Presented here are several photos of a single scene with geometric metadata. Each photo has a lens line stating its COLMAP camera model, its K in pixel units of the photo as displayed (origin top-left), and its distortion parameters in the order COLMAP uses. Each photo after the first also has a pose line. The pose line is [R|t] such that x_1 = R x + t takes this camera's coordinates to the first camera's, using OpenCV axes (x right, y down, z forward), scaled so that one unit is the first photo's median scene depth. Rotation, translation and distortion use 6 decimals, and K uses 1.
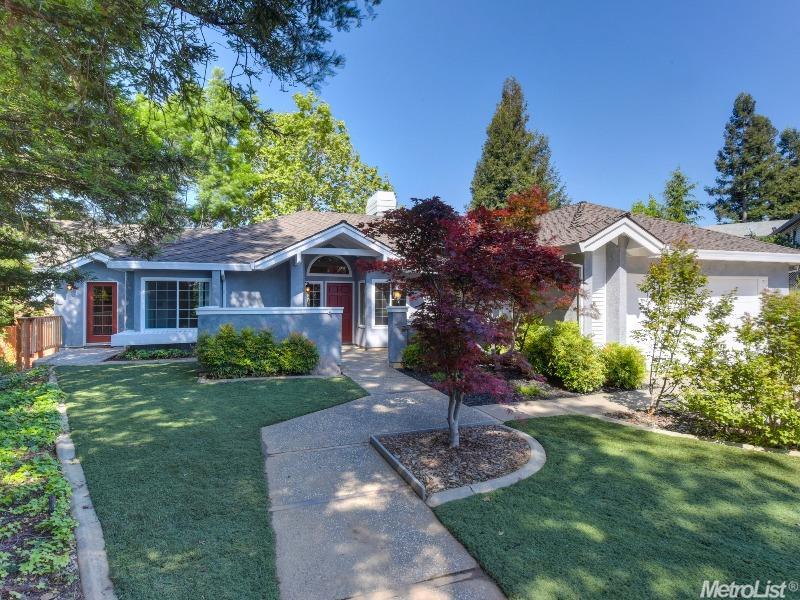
lens RADIAL K [[418.1, 0, 400.2], [0, 418.1, 297.9], [0, 0, 1]] dist [-0.000639, -0.000546]
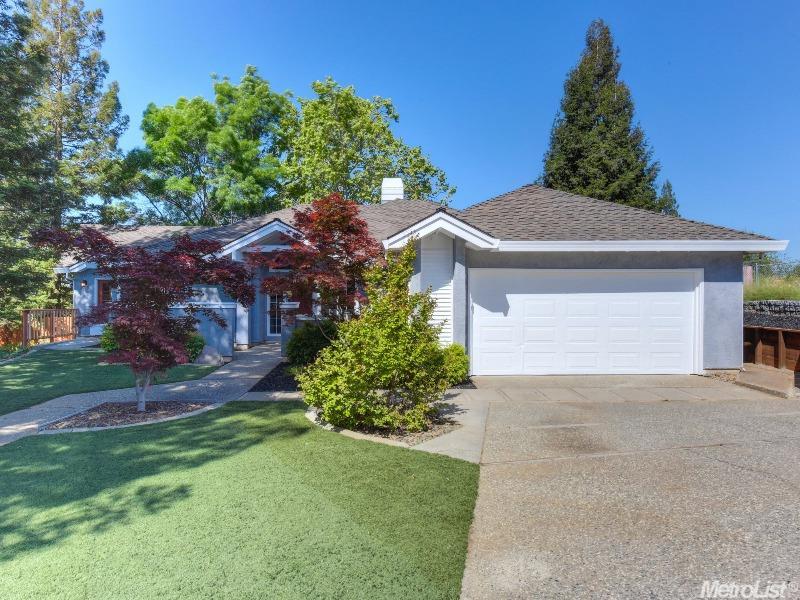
lens RADIAL K [[491.6, 0, 399.8], [0, 491.6, 300.1], [0, 0, 1]] dist [0.010308, 0.002224]
pose [[0.959239, 0.005076, -0.282550, 0.451575], [-0.000254, 0.999854, 0.017098, -0.003098], [0.282596, -0.016330, 0.959100, -0.078679]]
